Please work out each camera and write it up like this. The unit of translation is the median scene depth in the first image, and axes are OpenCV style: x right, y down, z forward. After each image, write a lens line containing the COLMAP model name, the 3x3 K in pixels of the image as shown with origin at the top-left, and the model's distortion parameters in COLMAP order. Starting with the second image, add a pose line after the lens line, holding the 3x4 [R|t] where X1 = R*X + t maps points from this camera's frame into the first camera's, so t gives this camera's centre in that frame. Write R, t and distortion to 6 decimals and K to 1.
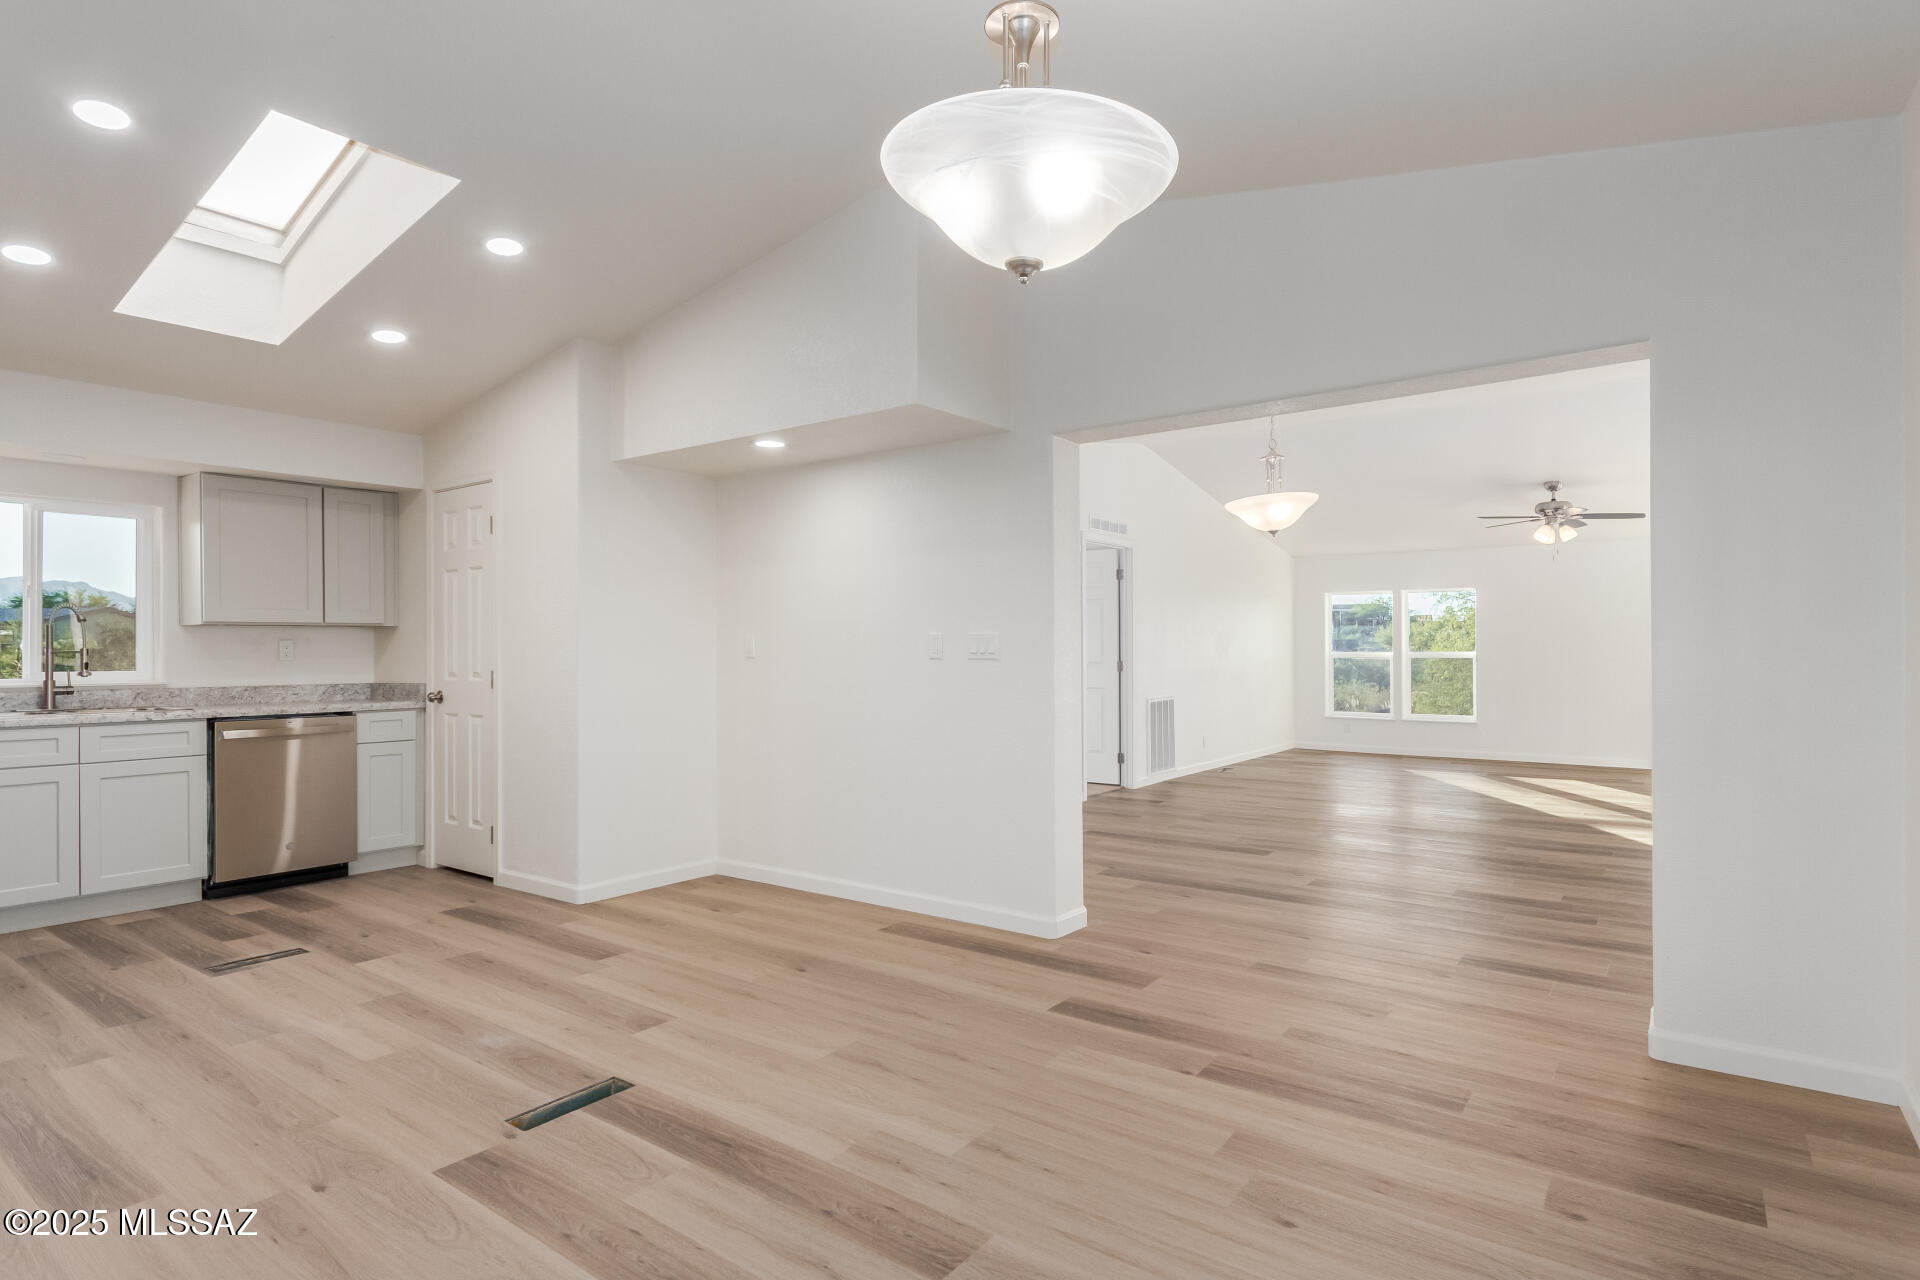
lens RADIAL K [[990.7, 0, 1006.2], [0, 990.7, 646.5], [0, 0, 1]] dist [0.001472, -0.000073]
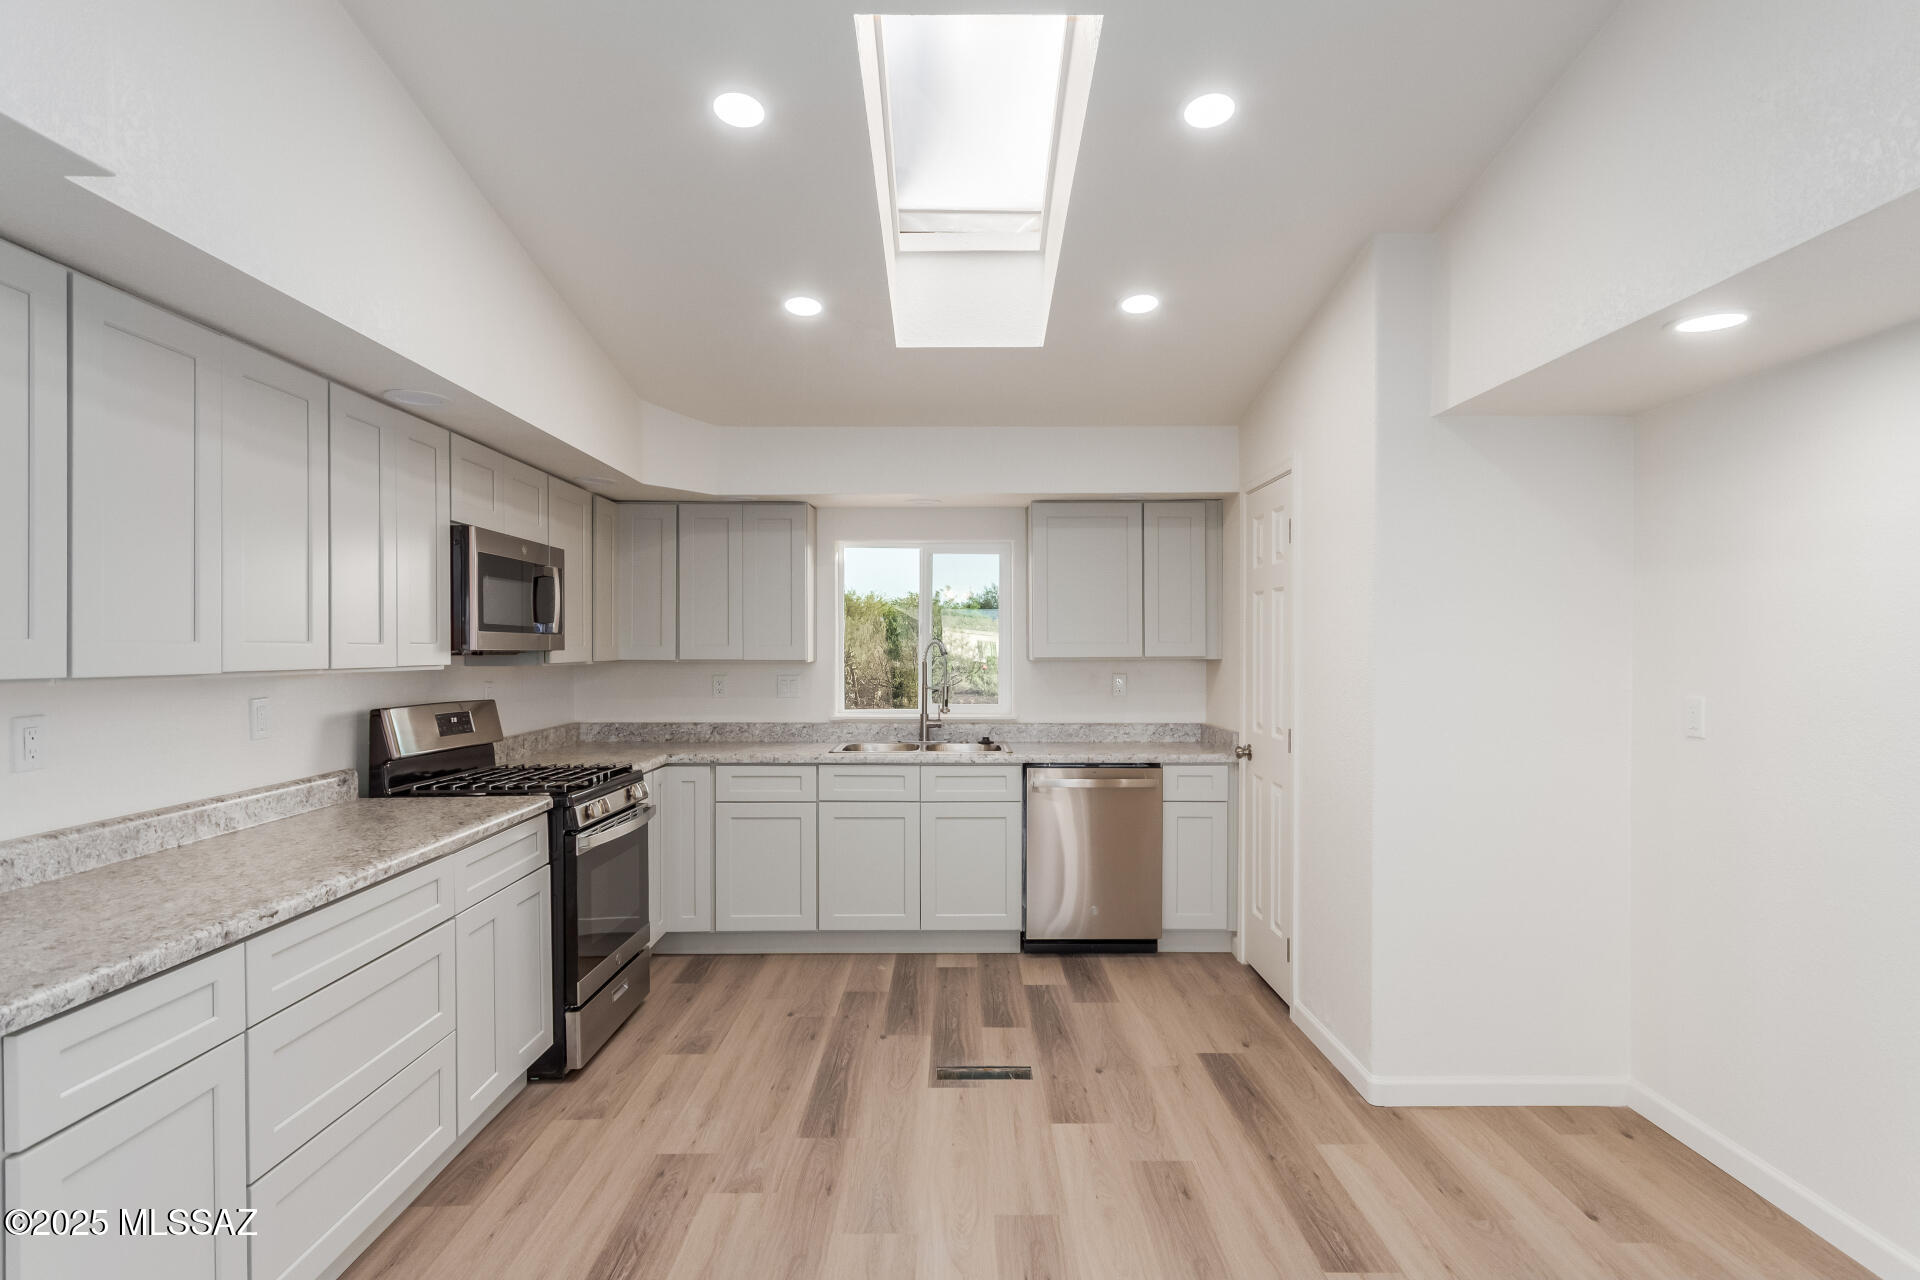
lens RADIAL K [[1032.9, 0, 975.2], [0, 1032.9, 653.1], [0, 0, 1]] dist [0.004095, 0.002205]
pose [[0.582127, 0.013287, -0.812989, -0.031825], [0.001945, 0.999841, 0.017733, -0.048226], [0.813095, -0.011904, 0.582009, 0.380370]]
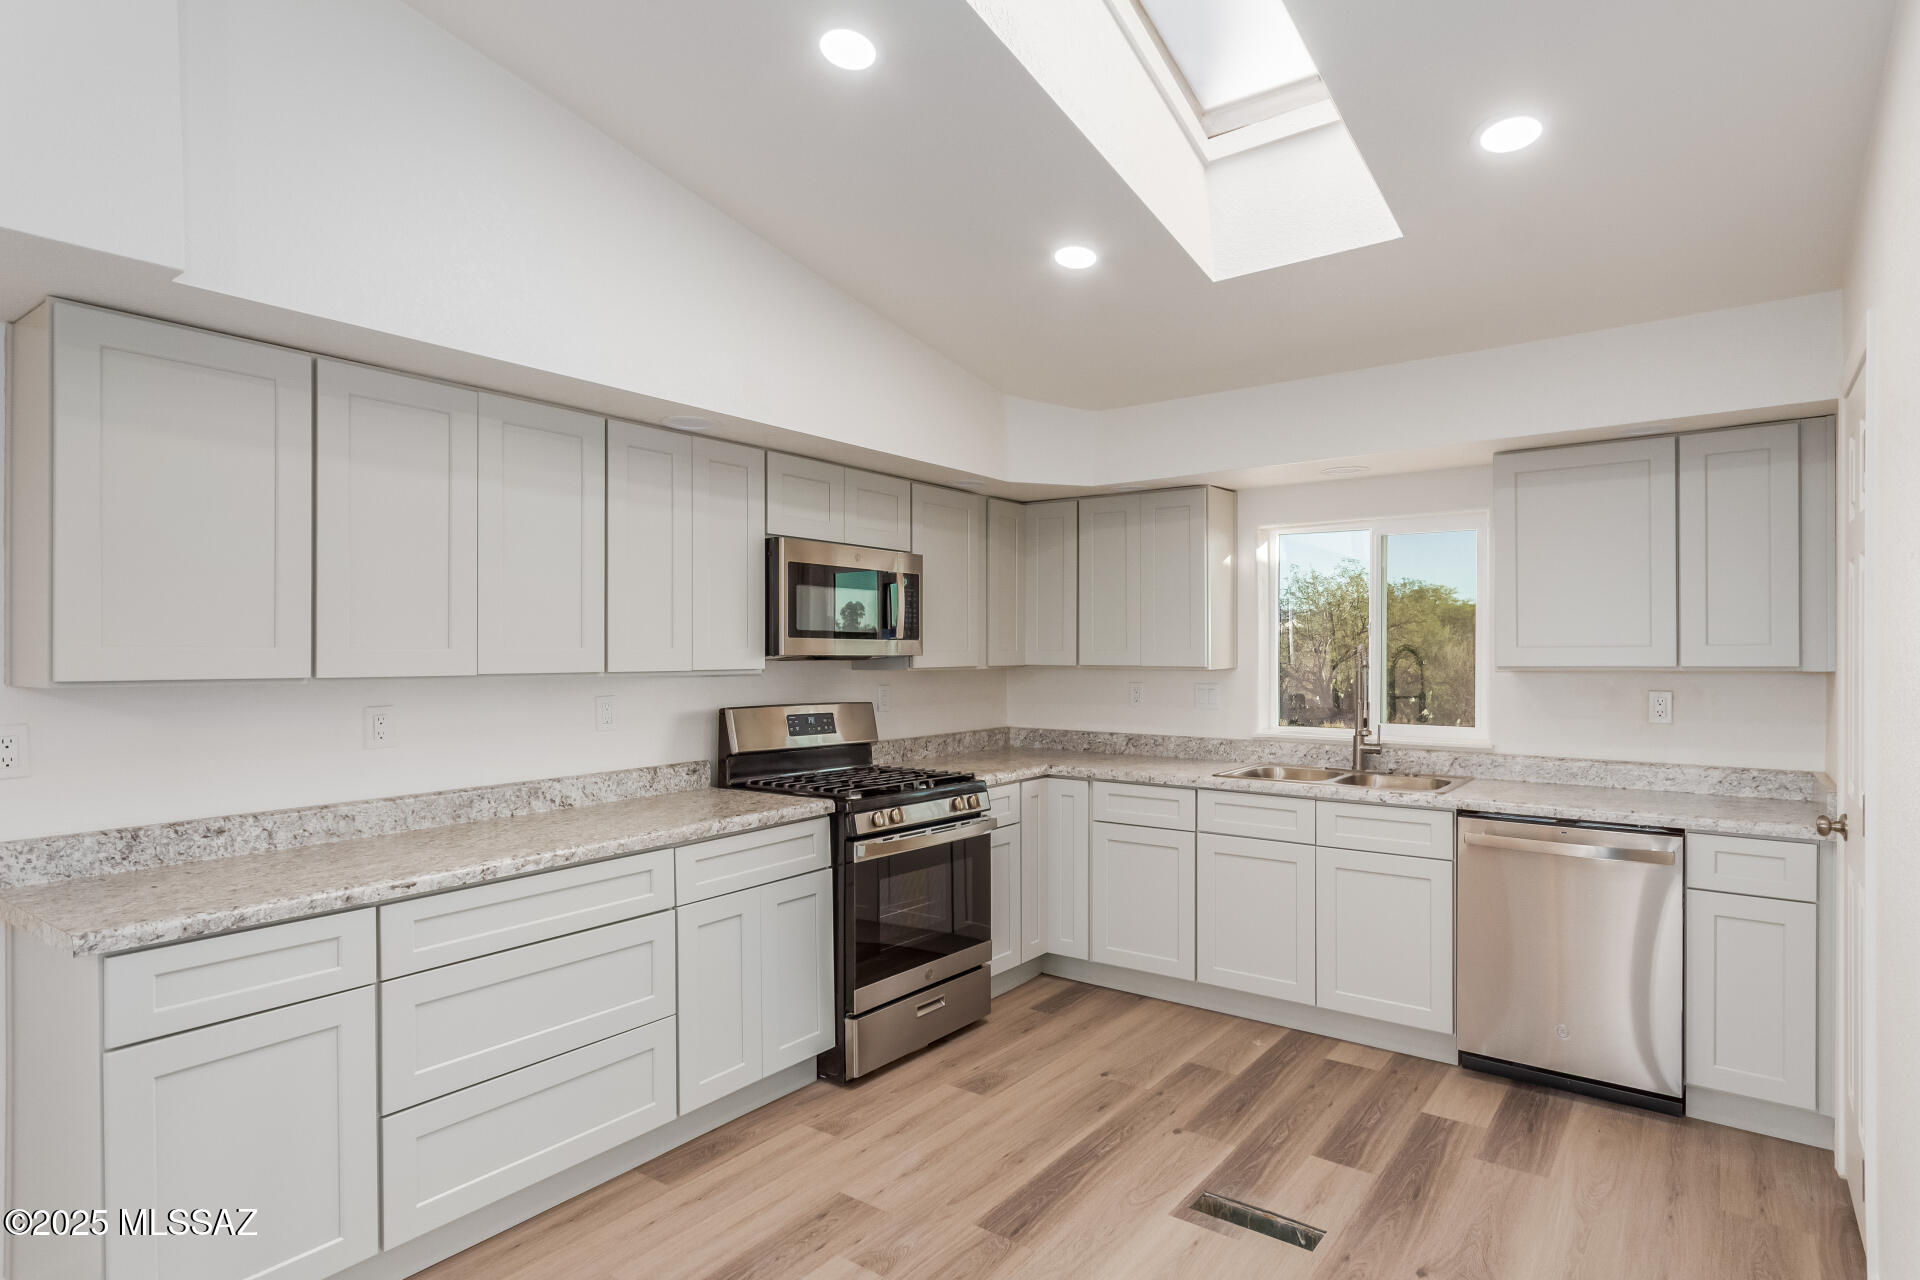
lens RADIAL K [[1032.9, 0, 975.2], [0, 1032.9, 653.1], [0, 0, 1]] dist [0.004095, 0.002205]
pose [[-0.037626, 0.011097, -0.999230, -0.065064], [0.009861, 0.999894, 0.010733, -0.046852], [0.999243, -0.009449, -0.037731, 0.670571]]
